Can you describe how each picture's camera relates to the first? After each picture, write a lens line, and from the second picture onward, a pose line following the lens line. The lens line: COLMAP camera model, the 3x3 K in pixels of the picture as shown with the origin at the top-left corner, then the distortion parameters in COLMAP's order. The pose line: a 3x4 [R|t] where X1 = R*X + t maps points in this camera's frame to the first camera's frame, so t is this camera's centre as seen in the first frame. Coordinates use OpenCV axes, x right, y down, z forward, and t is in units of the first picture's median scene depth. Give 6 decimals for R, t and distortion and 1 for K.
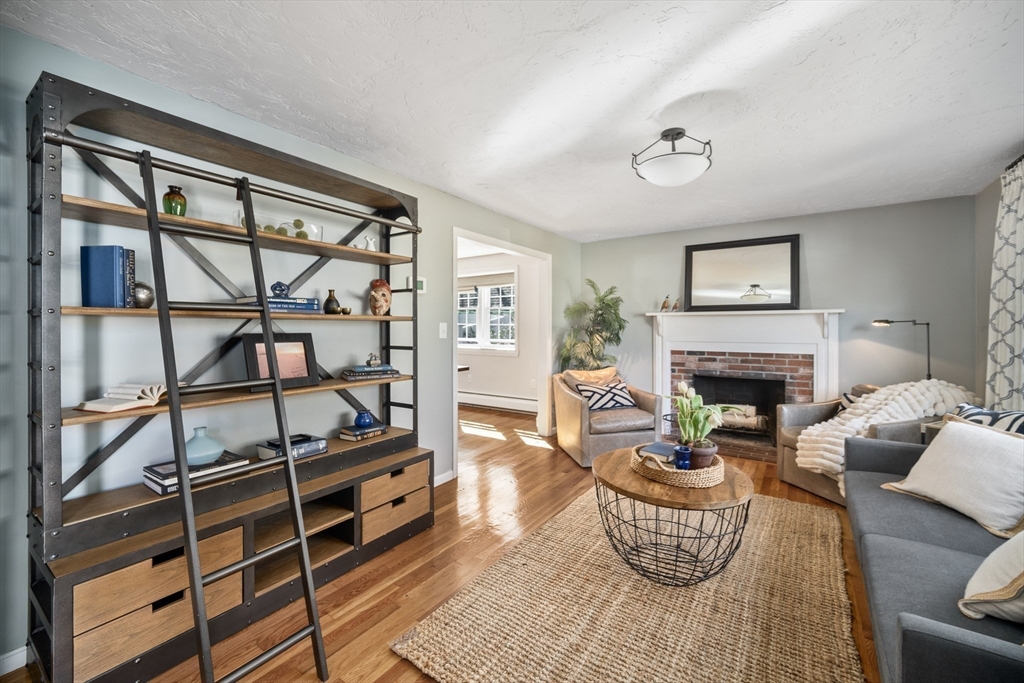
lens RADIAL K [[414.3, 0, 523.4], [0, 414.3, 325.8], [0, 0, 1]] dist [-0.002295, -0.000523]
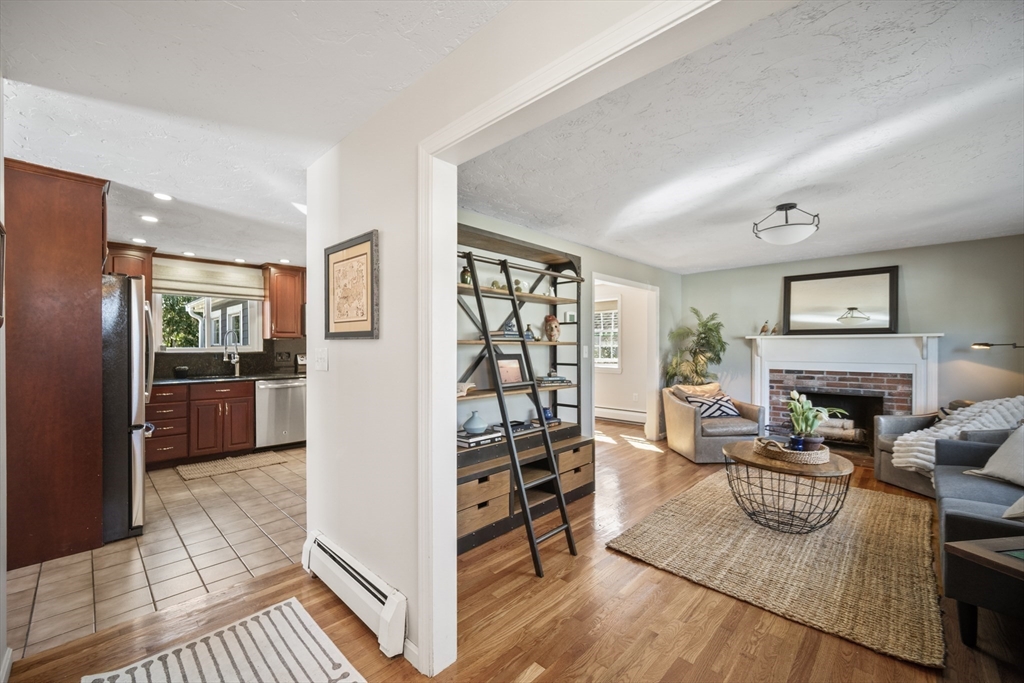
lens RADIAL K [[414.3, 0, 512.0], [0, 414.3, 347.1], [0, 0, 1]] dist [-0.002295, -0.000523]
pose [[0.984645, 0.000523, -0.174568, -0.233310], [0.000385, 0.999987, 0.005166, -0.012204], [0.174569, -0.005154, 0.984632, -0.398664]]
